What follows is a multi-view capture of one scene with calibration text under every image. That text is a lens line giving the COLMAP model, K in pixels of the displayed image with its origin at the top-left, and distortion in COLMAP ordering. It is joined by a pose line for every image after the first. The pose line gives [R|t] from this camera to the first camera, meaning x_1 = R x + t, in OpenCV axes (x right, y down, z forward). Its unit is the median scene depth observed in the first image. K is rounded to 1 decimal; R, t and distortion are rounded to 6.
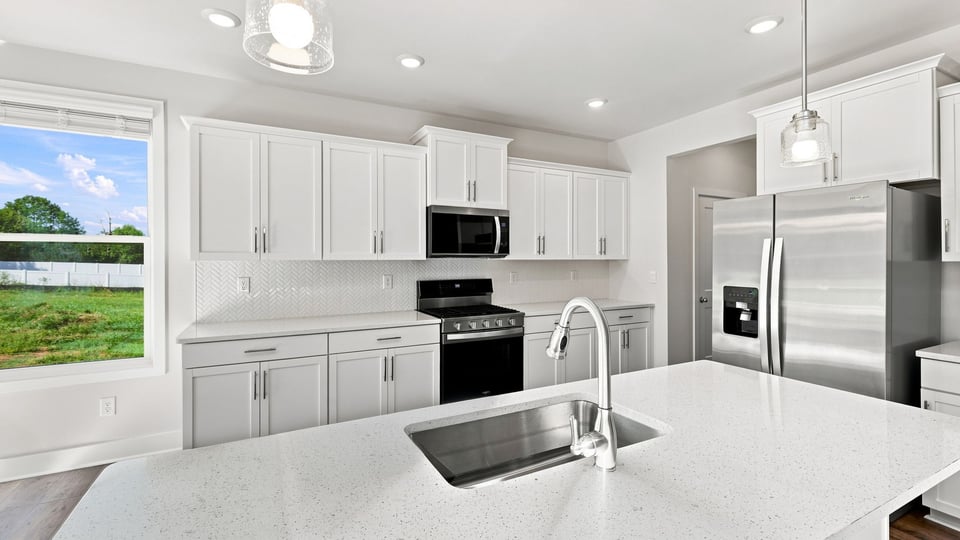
lens RADIAL K [[414.8, 0, 475.0], [0, 414.8, 259.5], [0, 0, 1]] dist [0.001827, 0.000228]
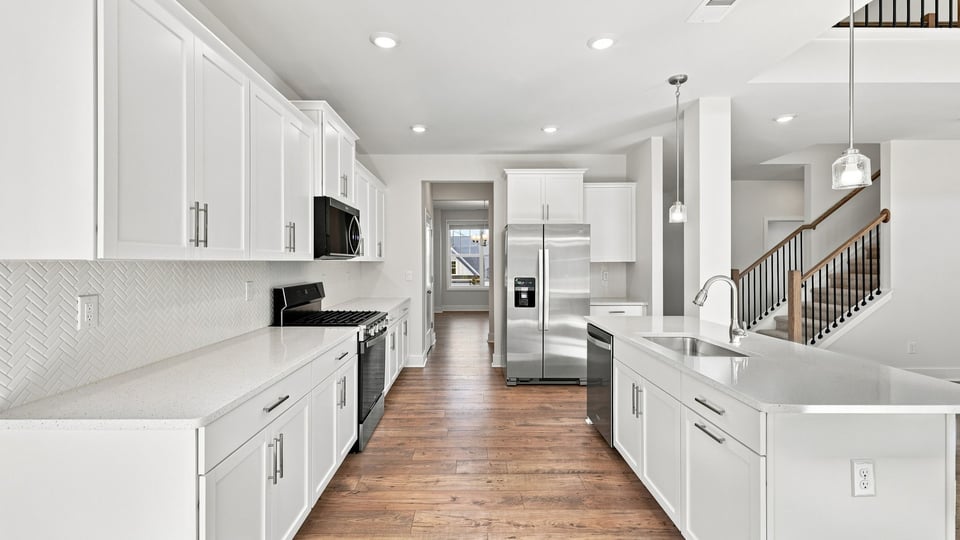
lens RADIAL K [[414.8, 0, 475.0], [0, 414.8, 259.5], [0, 0, 1]] dist [0.001827, 0.000228]
pose [[0.455792, 0.006657, 0.890062, -0.671658], [0.002837, 0.999956, -0.008932, 0.005999], [-0.890082, 0.006596, 0.455753, 0.316964]]
